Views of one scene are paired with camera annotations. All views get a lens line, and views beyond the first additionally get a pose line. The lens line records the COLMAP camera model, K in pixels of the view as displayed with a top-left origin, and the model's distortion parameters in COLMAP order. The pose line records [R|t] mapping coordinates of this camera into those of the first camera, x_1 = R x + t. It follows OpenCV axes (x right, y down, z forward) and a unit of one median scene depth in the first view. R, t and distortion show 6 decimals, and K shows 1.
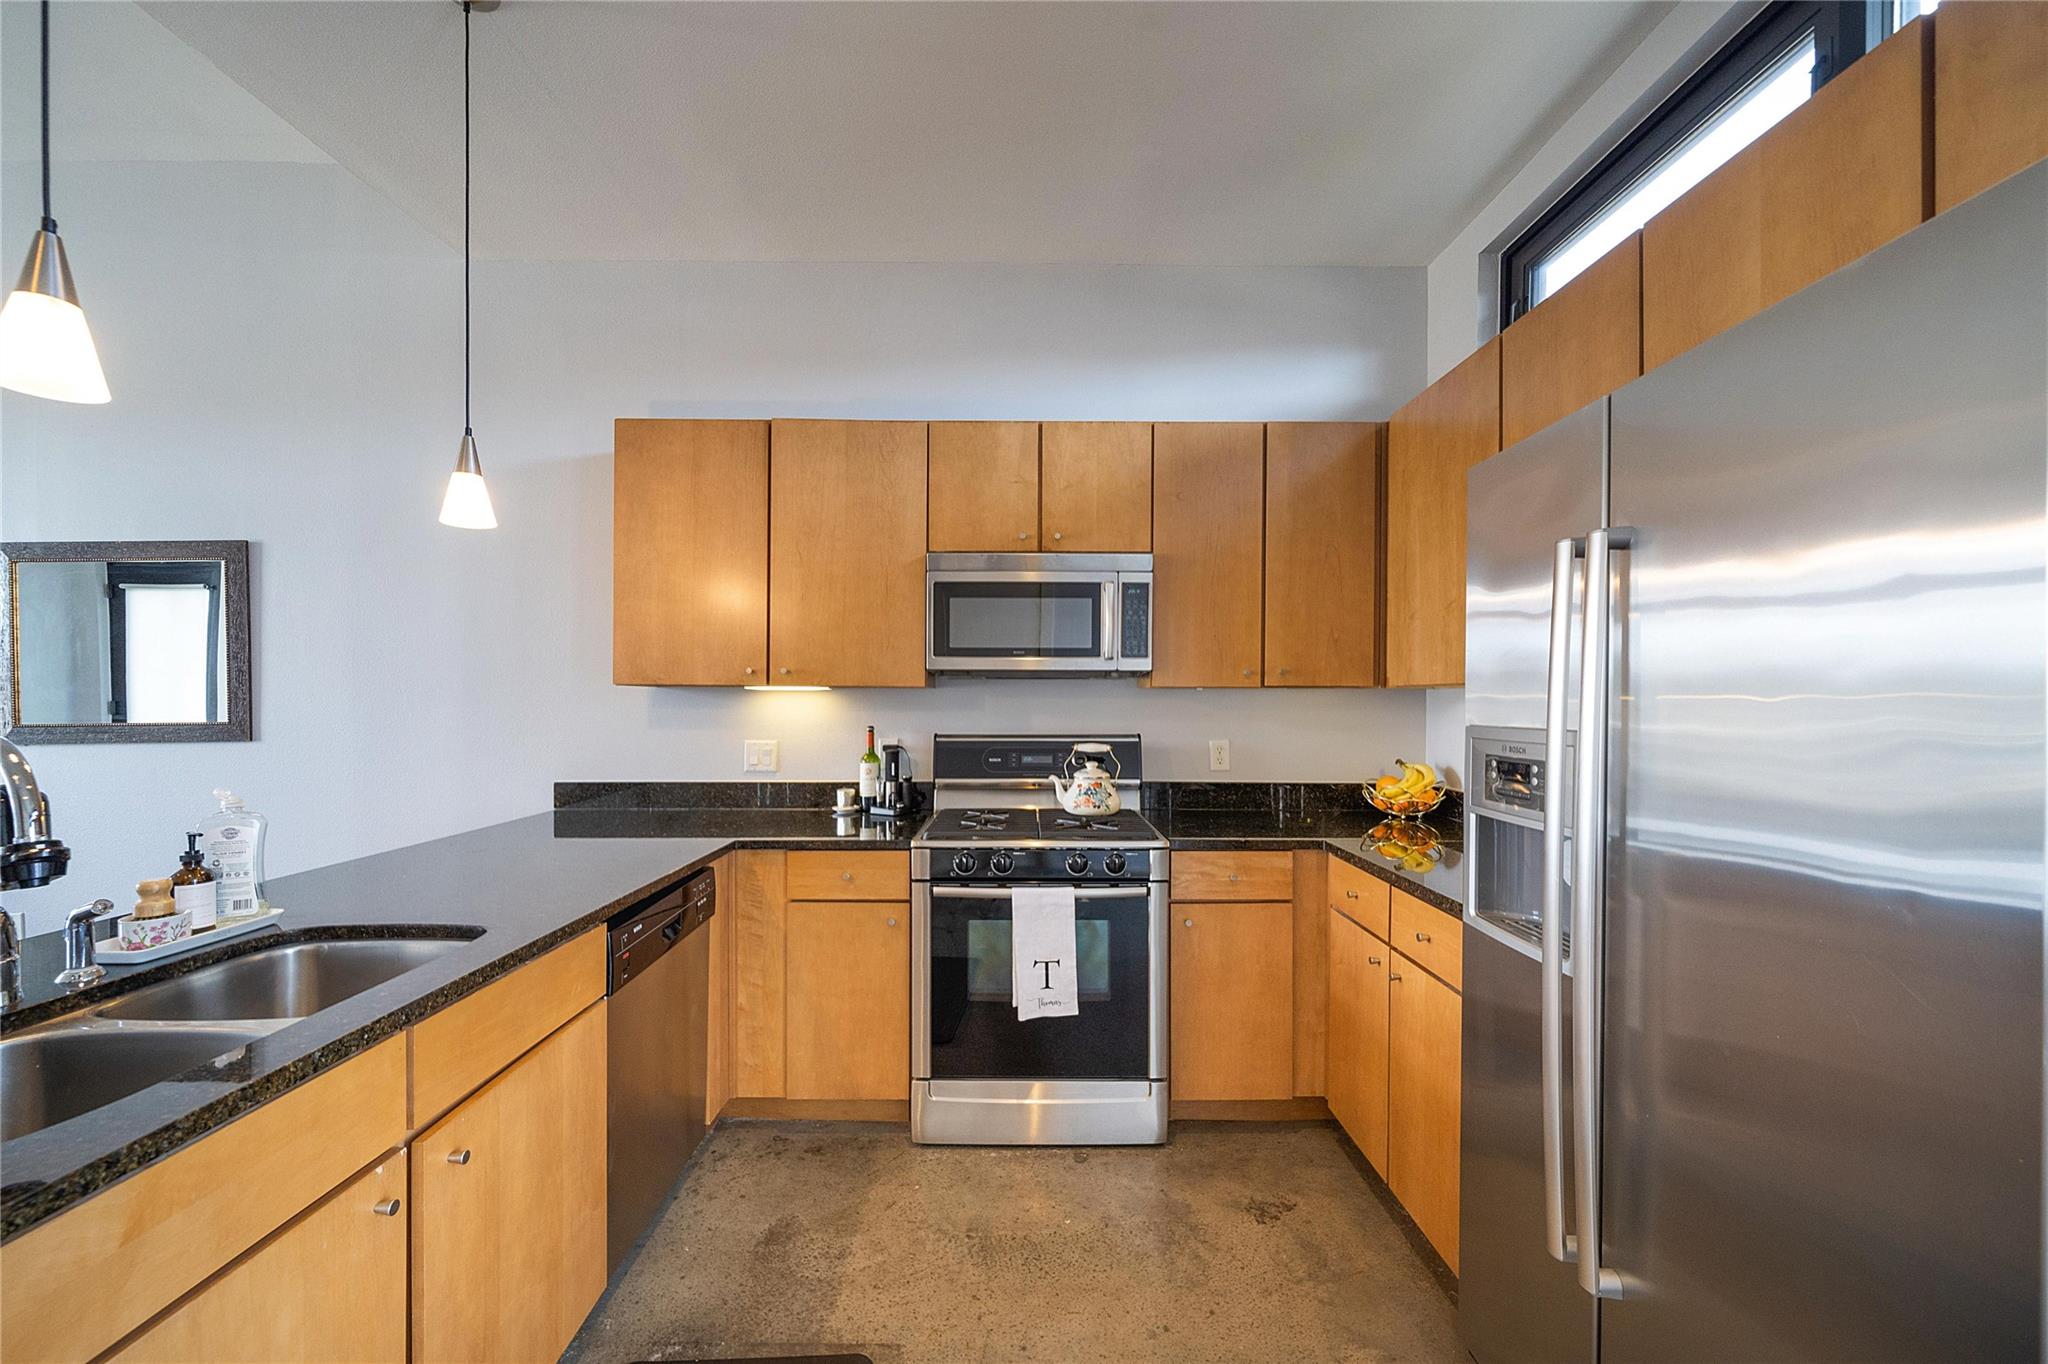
lens RADIAL K [[787.7, 0, 1023.1], [0, 787.7, 705.4], [0, 0, 1]] dist [-0.006175, 0.000659]
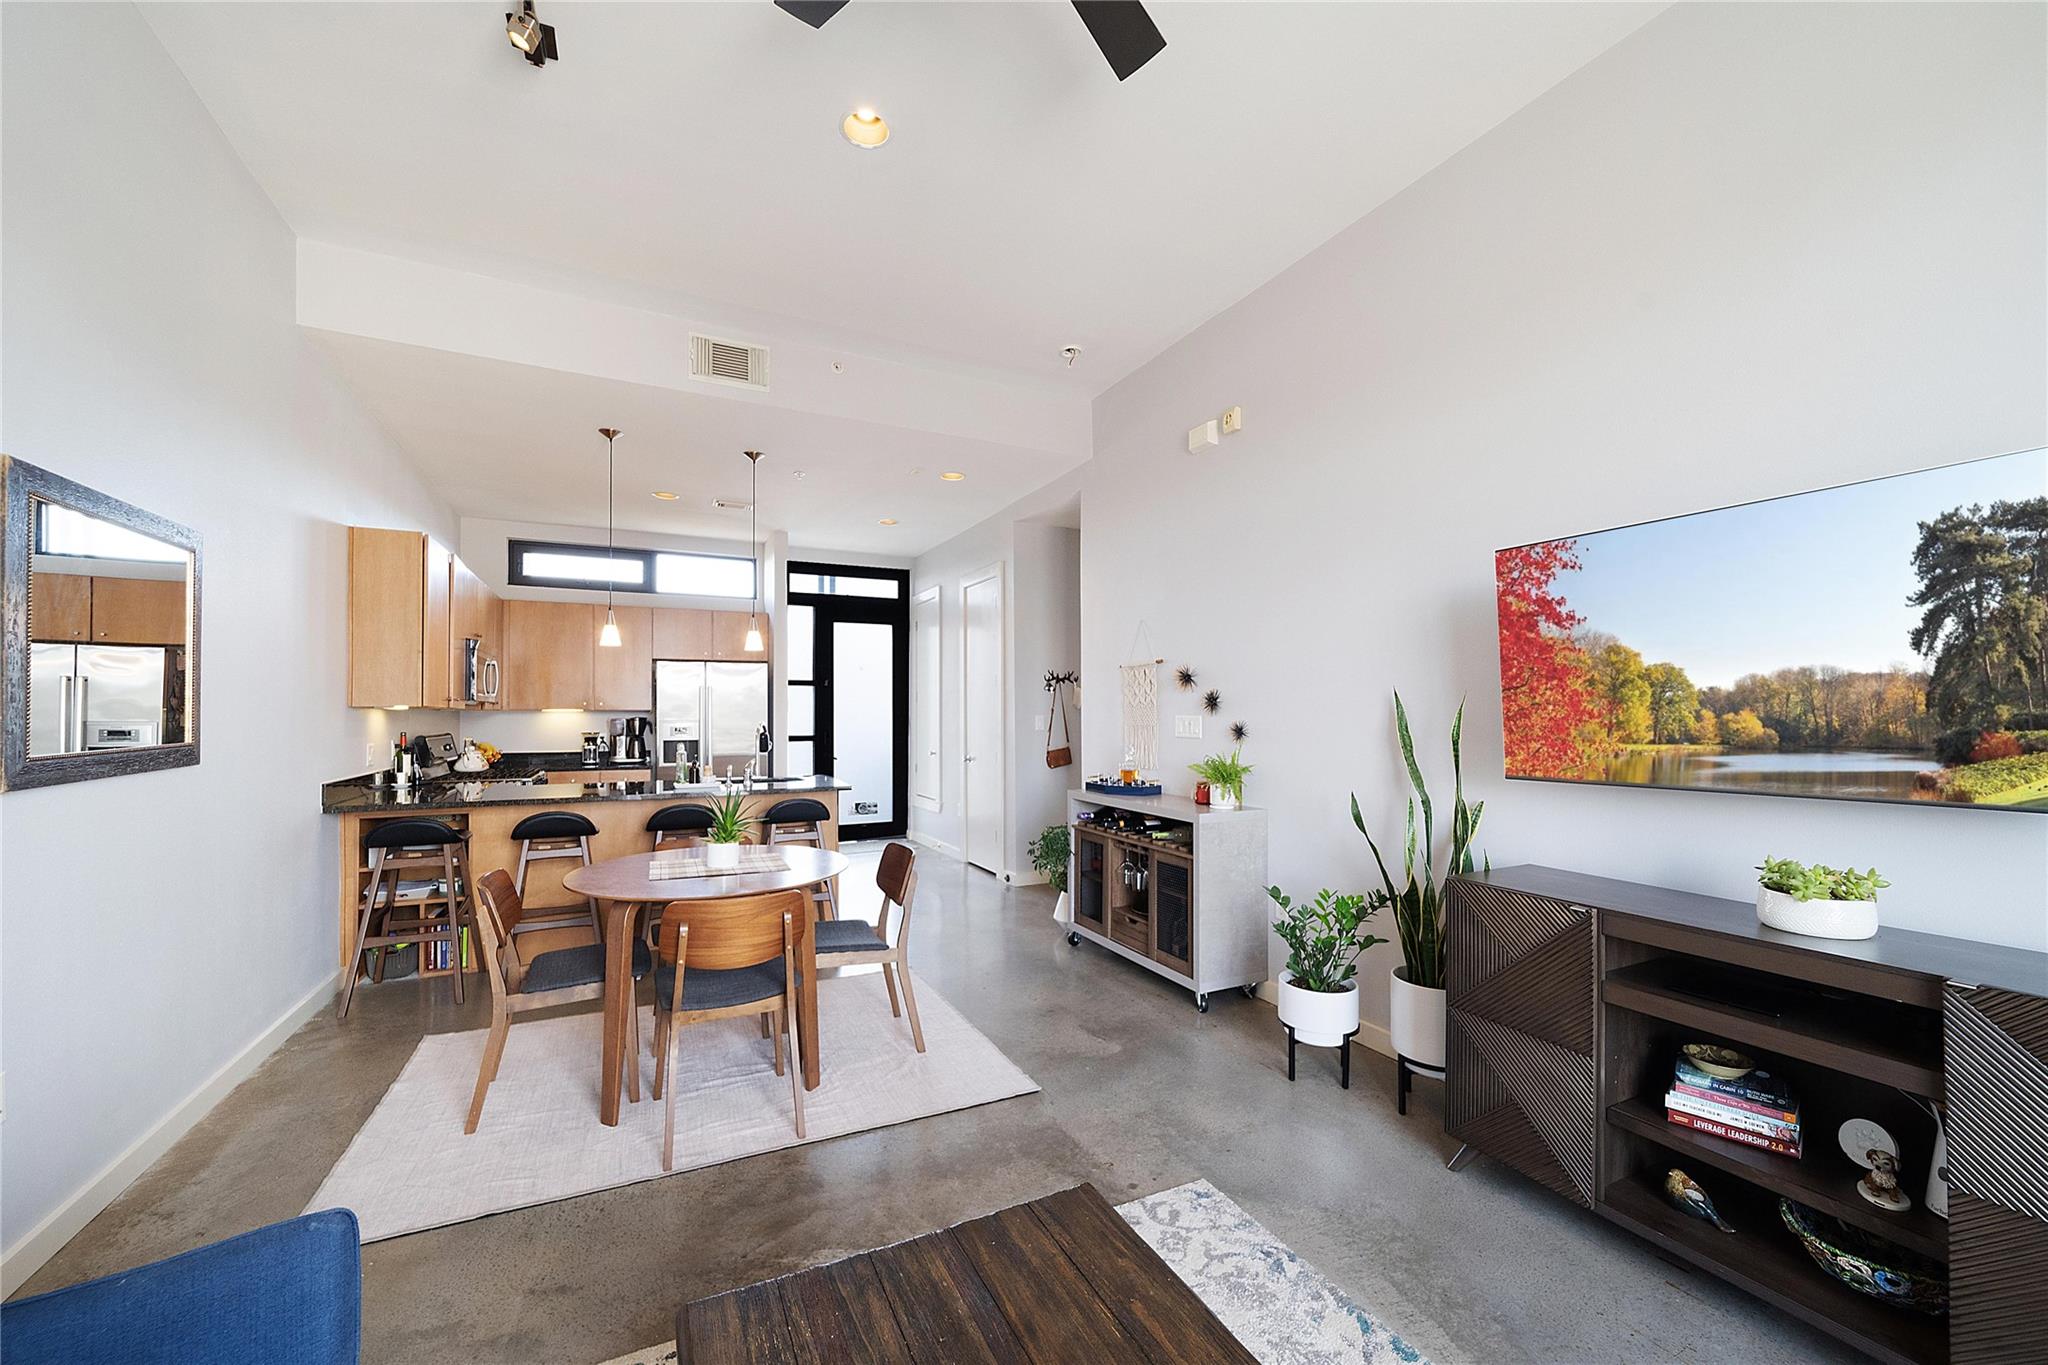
lens RADIAL K [[787.7, 0, 1019.0], [0, 787.7, 706.5], [0, 0, 1]] dist [-0.006175, 0.000659]
pose [[-0.435928, 0.009183, 0.899935, -2.723799], [0.008158, 0.999947, -0.006252, -0.008355], [-0.899945, 0.004616, -0.435980, 0.702831]]
